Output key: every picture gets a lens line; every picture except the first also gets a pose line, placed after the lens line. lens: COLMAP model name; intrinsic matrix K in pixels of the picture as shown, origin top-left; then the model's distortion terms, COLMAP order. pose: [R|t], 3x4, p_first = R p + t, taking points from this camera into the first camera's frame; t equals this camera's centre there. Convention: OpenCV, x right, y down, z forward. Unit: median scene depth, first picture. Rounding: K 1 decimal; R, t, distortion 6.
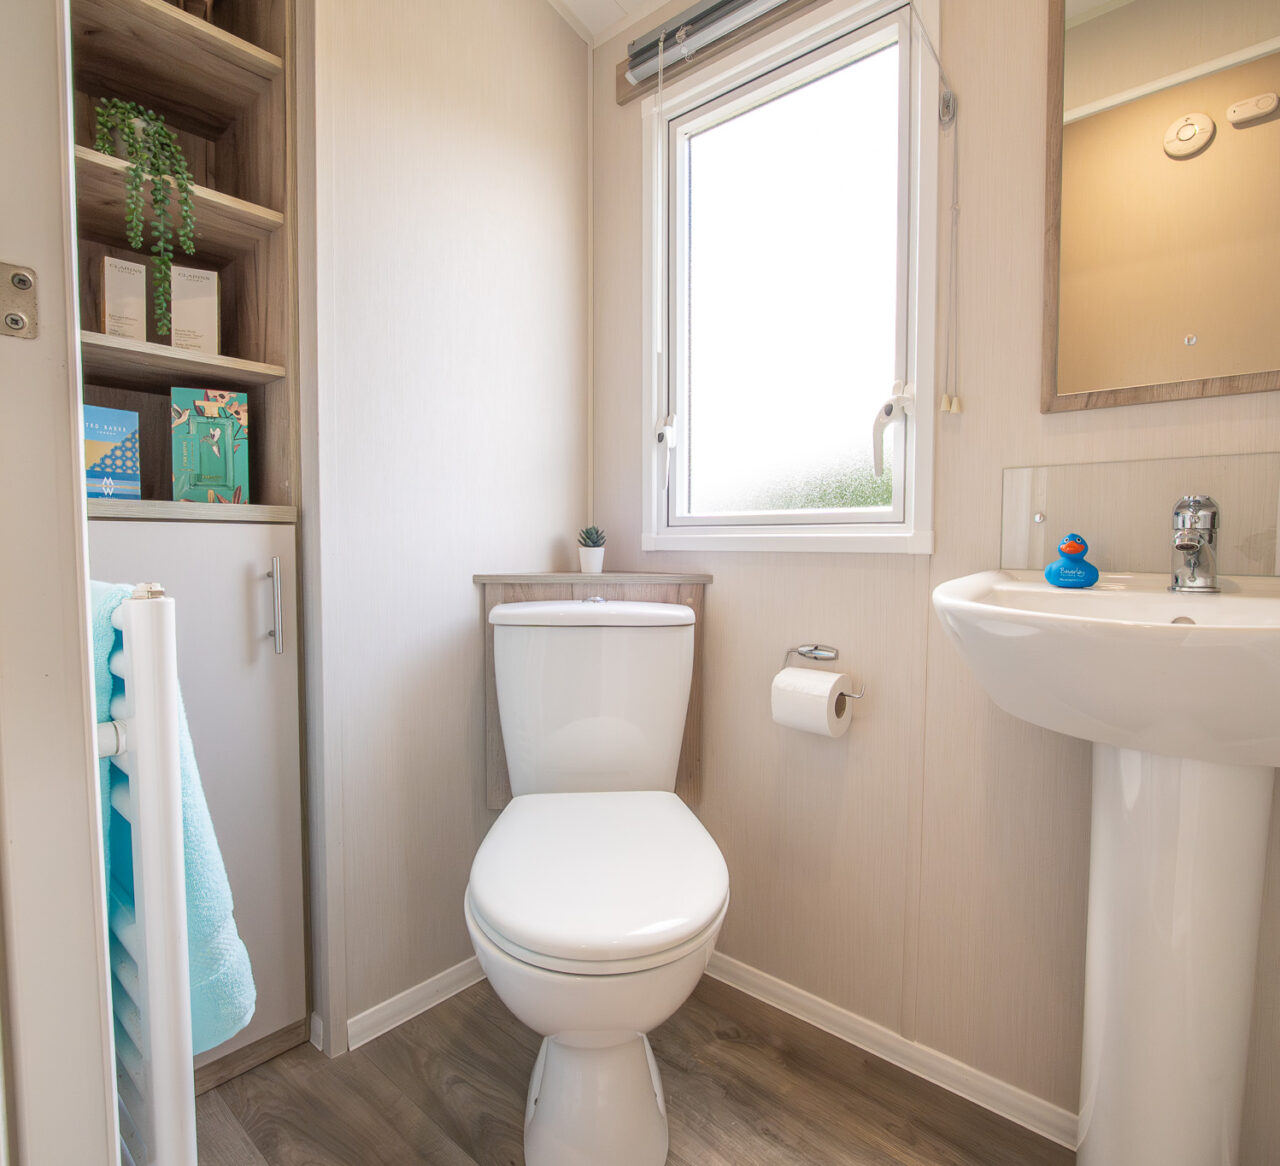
lens RADIAL K [[718.5, 0, 646.2], [0, 718.5, 580.3], [0, 0, 1]] dist [-0.017864, 0.001324]
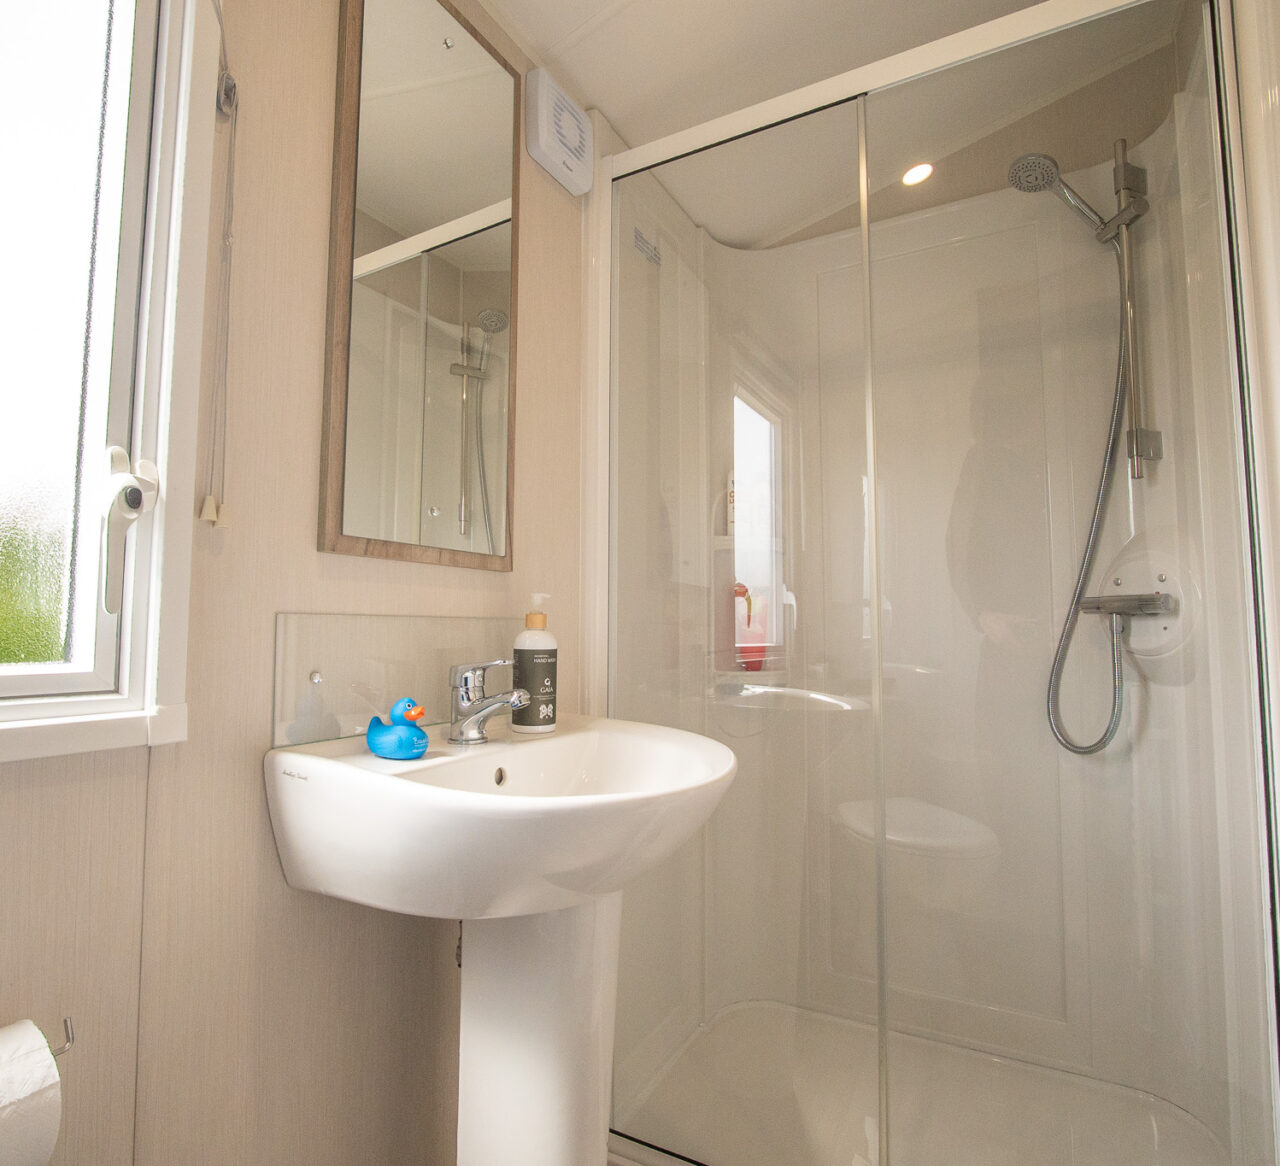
lens RADIAL K [[718.5, 0, 646.2], [0, 718.5, 580.3], [0, 0, 1]] dist [-0.017864, 0.001324]
pose [[-0.175431, 0.067191, 0.982196, -0.303158], [0.043529, 0.997222, -0.060444, -0.125489], [-0.983529, 0.032150, -0.177868, 0.732780]]
